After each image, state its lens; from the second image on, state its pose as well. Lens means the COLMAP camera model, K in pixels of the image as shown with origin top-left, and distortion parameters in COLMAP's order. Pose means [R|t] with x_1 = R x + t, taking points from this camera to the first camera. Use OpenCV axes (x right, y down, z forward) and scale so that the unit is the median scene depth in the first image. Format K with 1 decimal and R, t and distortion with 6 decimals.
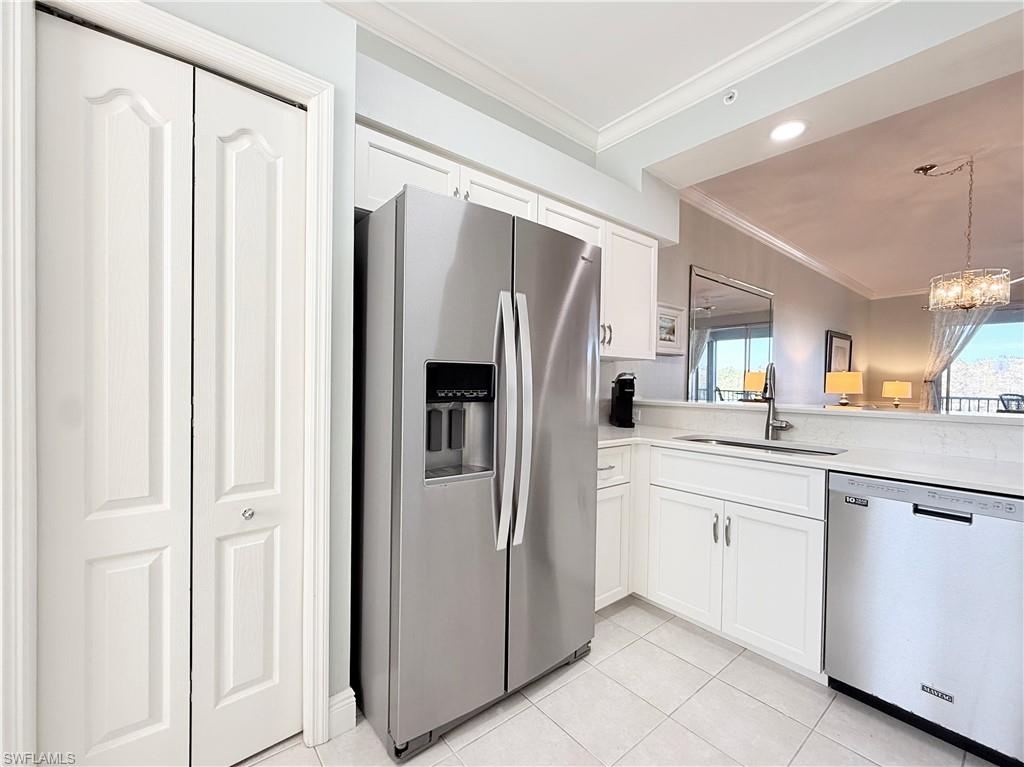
lens RADIAL K [[440.5, 0, 509.2], [0, 440.5, 386.2], [0, 0, 1]] dist [-0.000937, -0.000346]
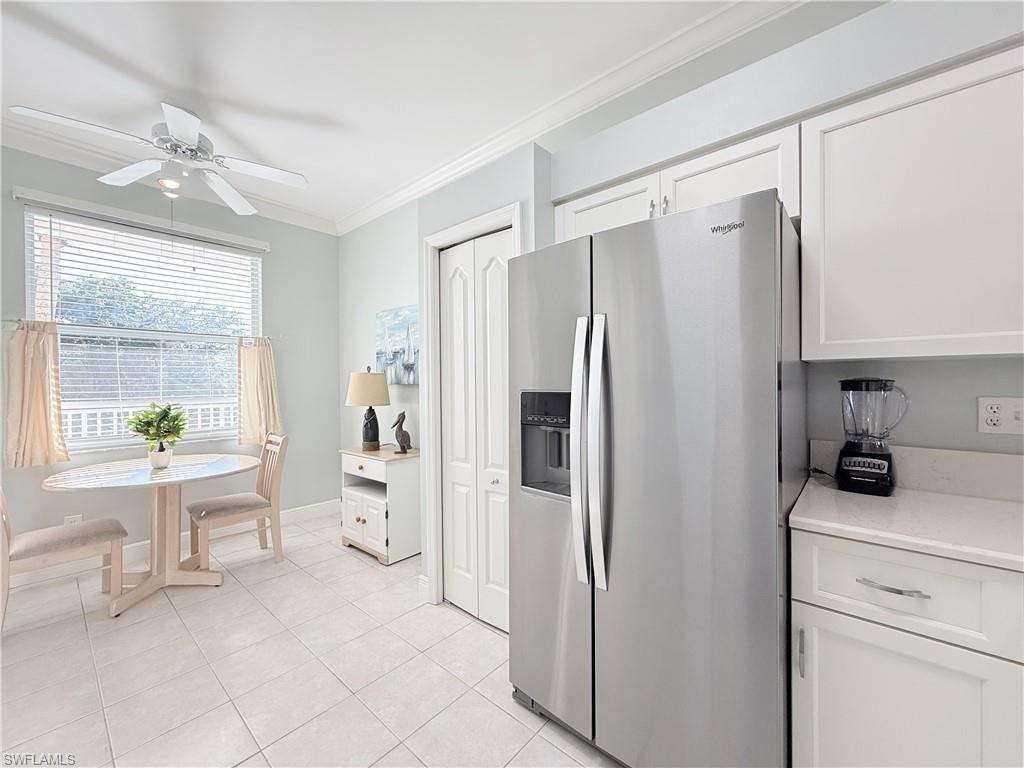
lens RADIAL K [[418.1, 0, 508.7], [0, 418.1, 388.3], [0, 0, 1]] dist [-0.001711, -0.000075]
pose [[0.151683, -0.008280, -0.988395, 1.000427], [-0.005304, 0.999944, -0.009191, -0.054792], [0.988415, 0.006636, 0.151630, 0.792350]]
